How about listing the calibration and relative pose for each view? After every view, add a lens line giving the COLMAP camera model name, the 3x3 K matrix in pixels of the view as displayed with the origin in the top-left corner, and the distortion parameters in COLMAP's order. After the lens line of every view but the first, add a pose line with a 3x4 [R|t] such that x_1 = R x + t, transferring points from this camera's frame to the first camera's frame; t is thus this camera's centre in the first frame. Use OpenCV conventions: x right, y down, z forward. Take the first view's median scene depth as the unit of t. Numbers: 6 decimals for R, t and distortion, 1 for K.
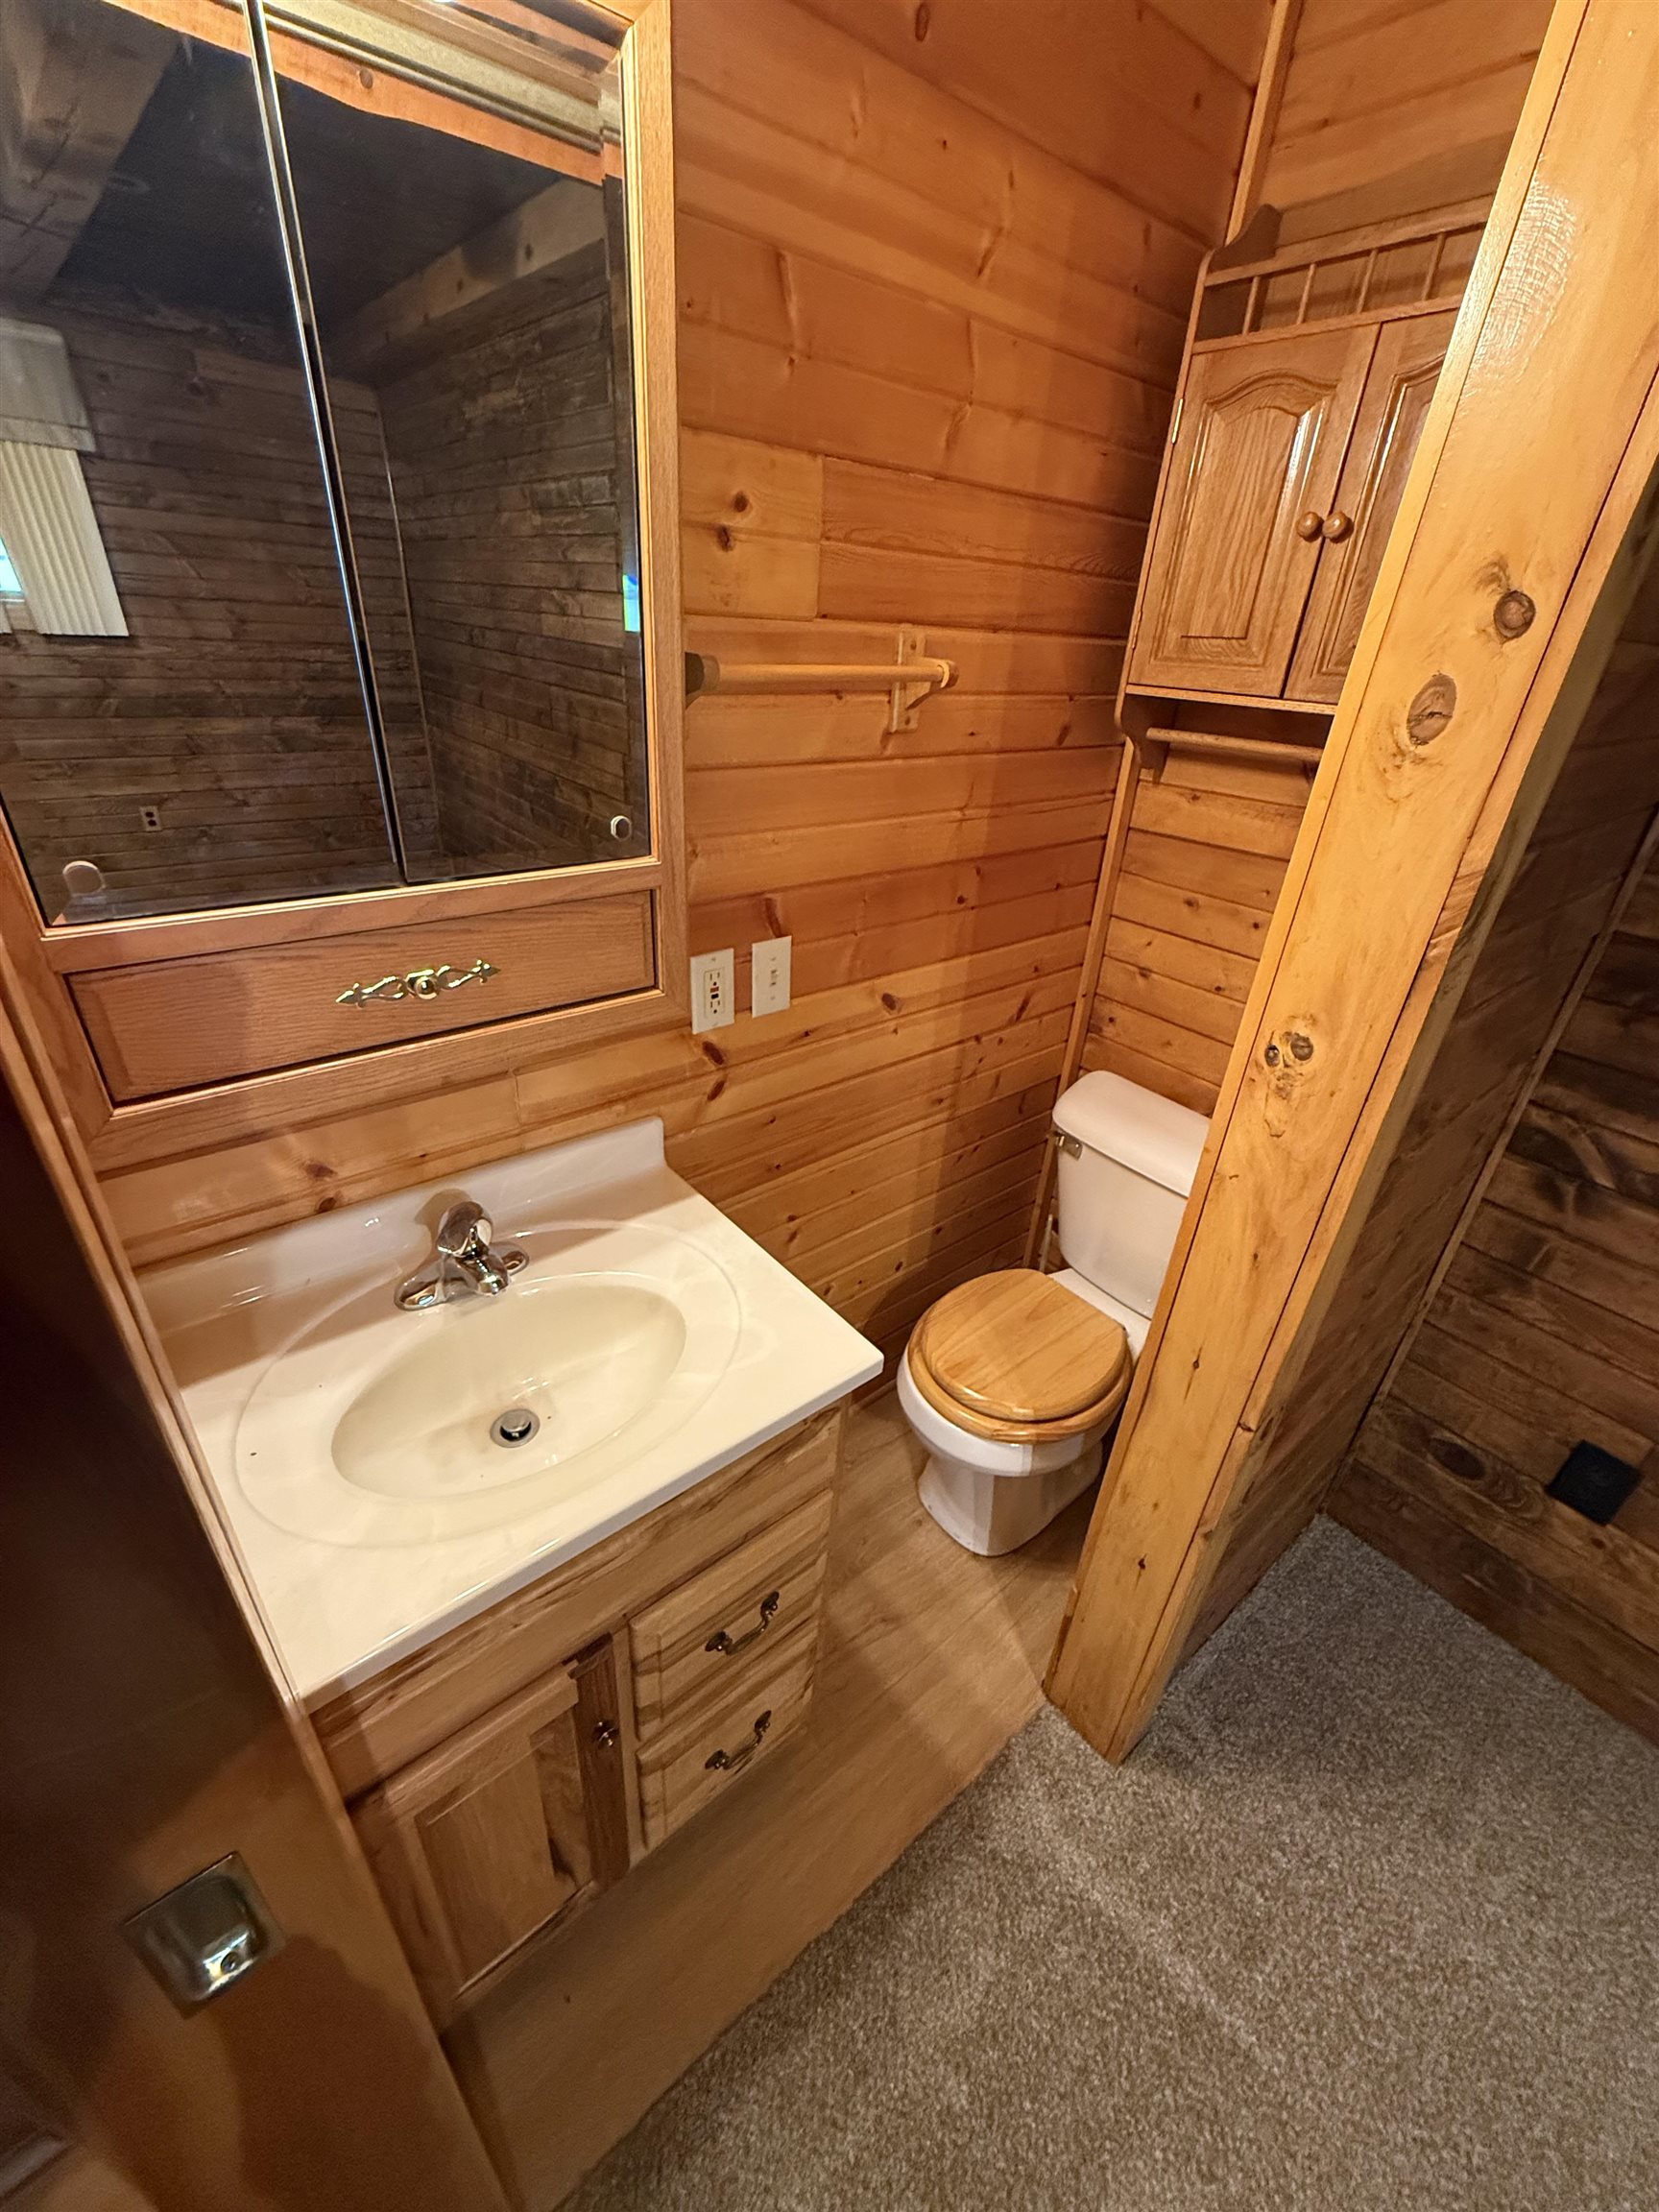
lens RADIAL K [[888.7, 0, 830.8], [0, 888.7, 1106.7], [0, 0, 1]] dist [-0.001164, -0.000703]
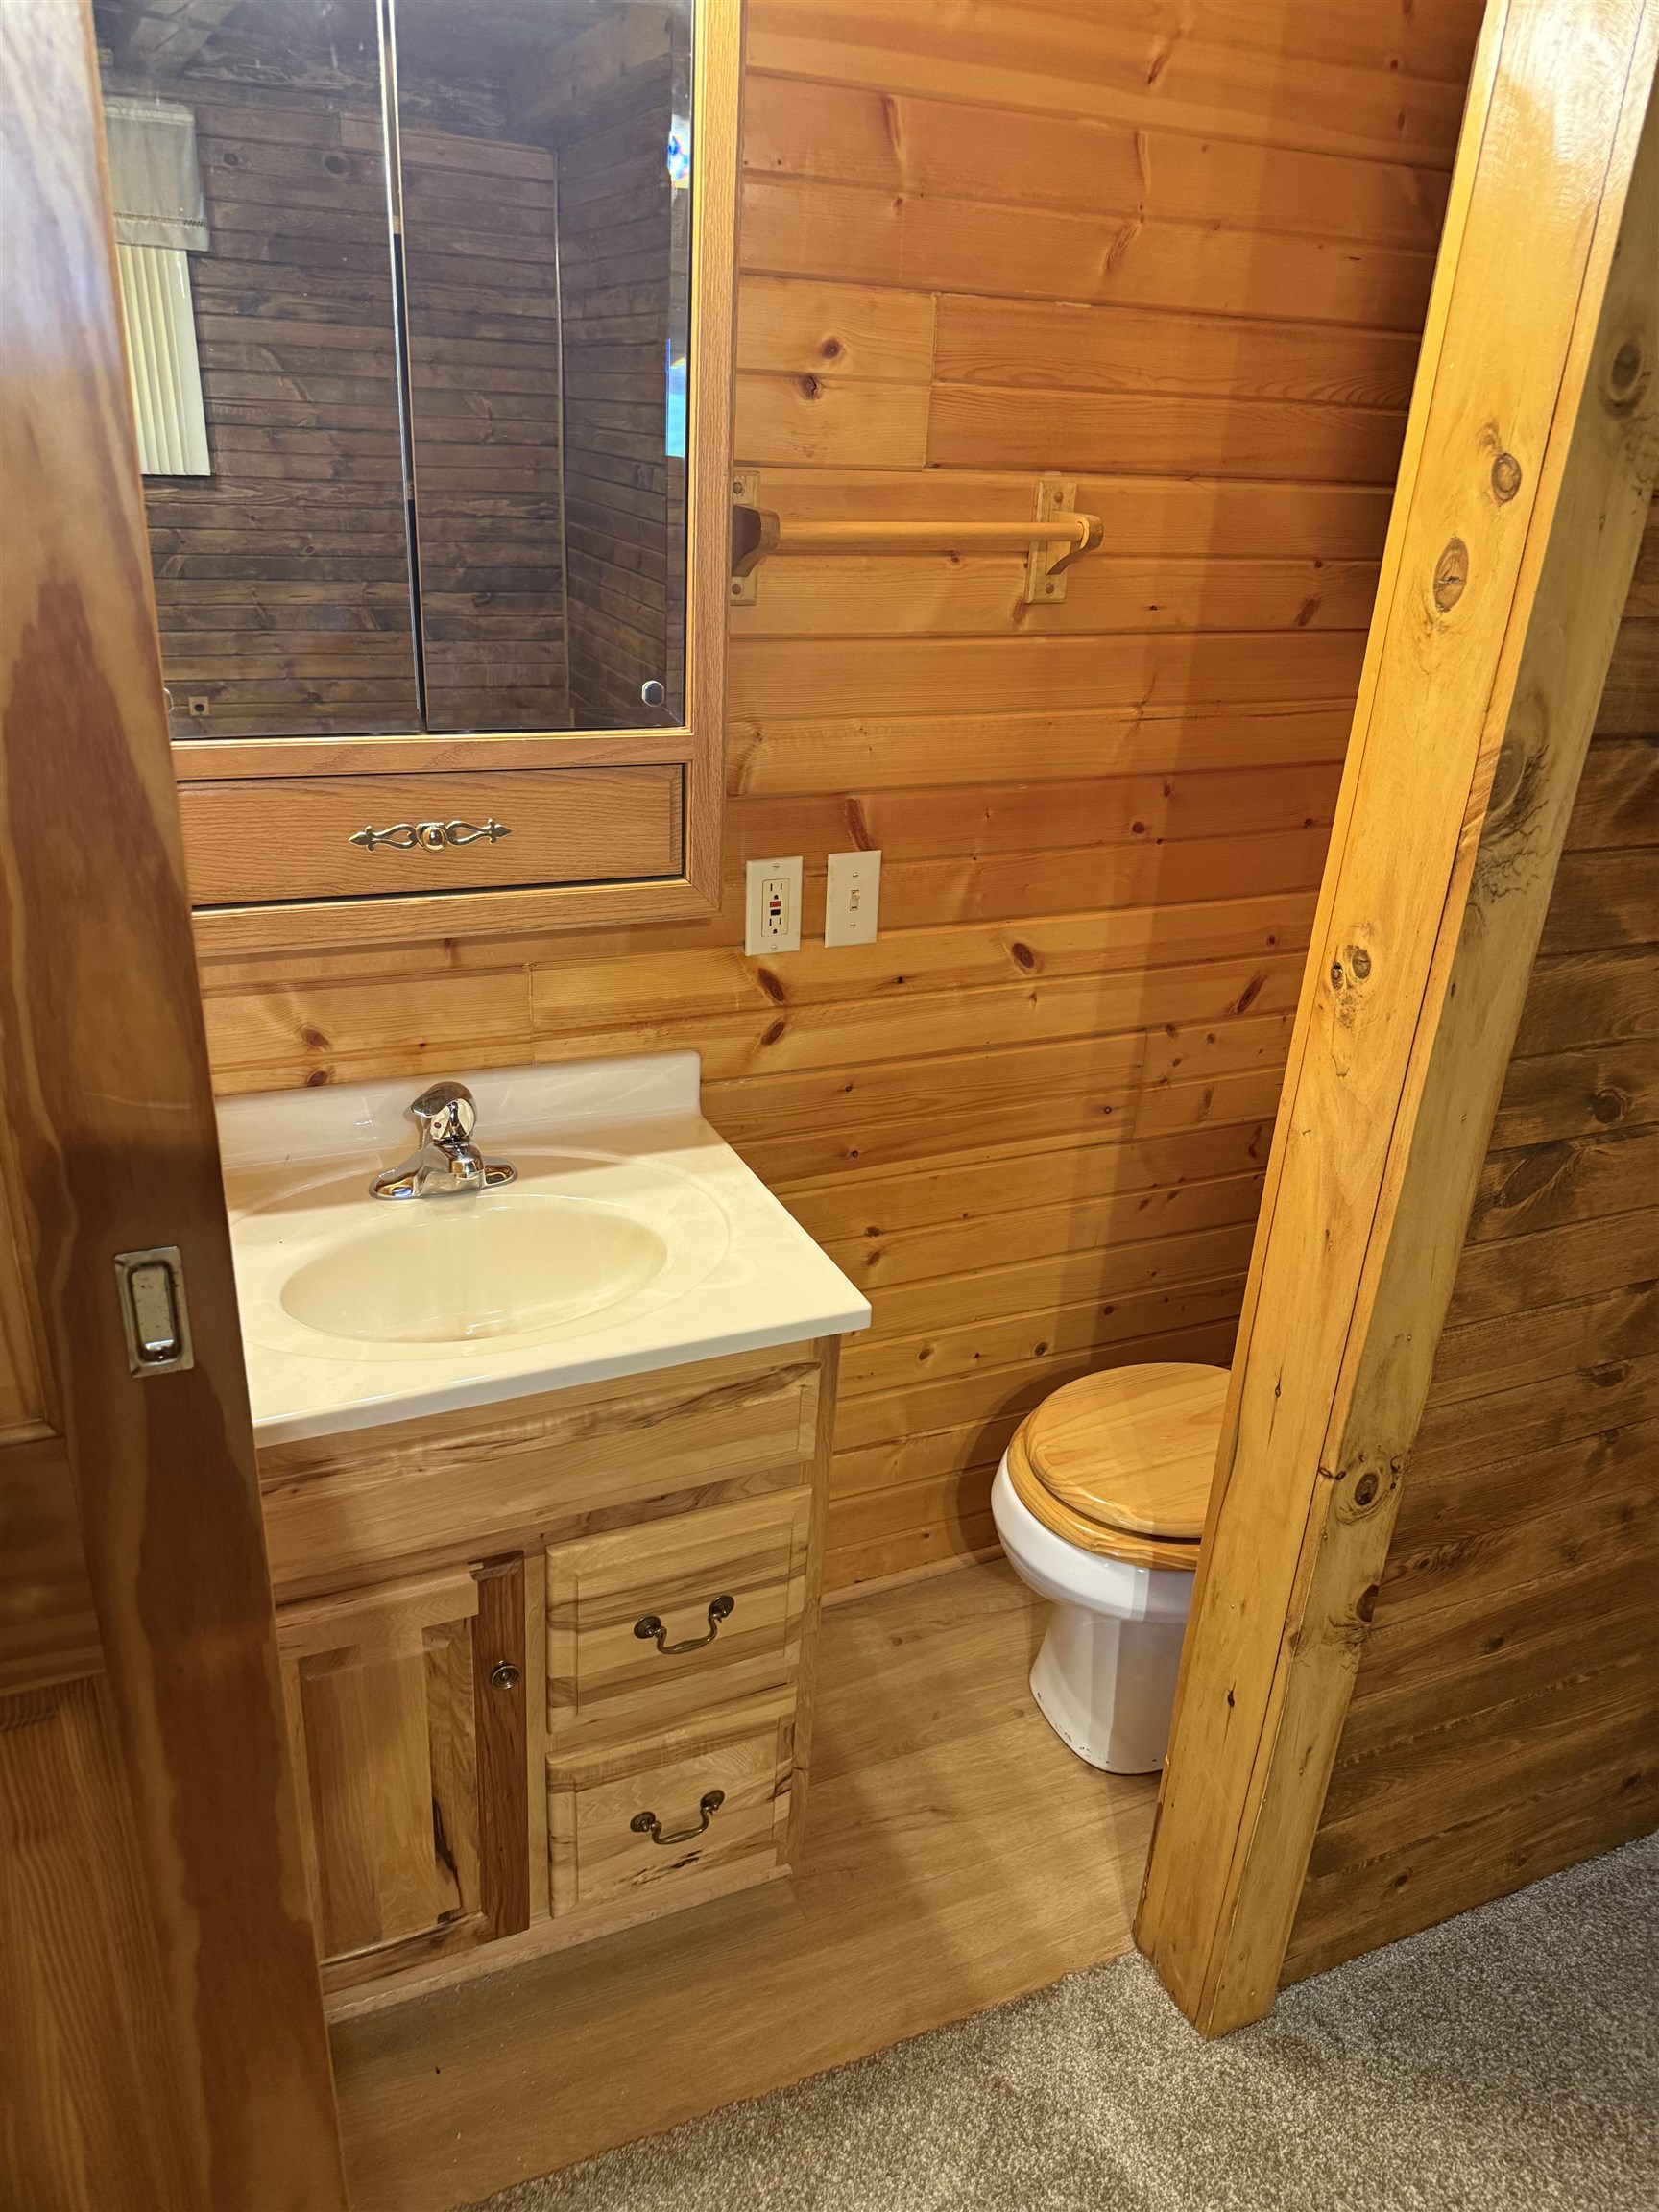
lens RADIAL K [[1576.8, 0, 810.4], [0, 1576.8, 1140.1], [0, 0, 1]] dist [0.048616, -0.075139]
pose [[0.963087, 0.101179, -0.249451, 0.294838], [-0.121910, 0.990135, -0.069068, 0.188716], [0.240002, 0.096929, 0.965921, -0.397942]]
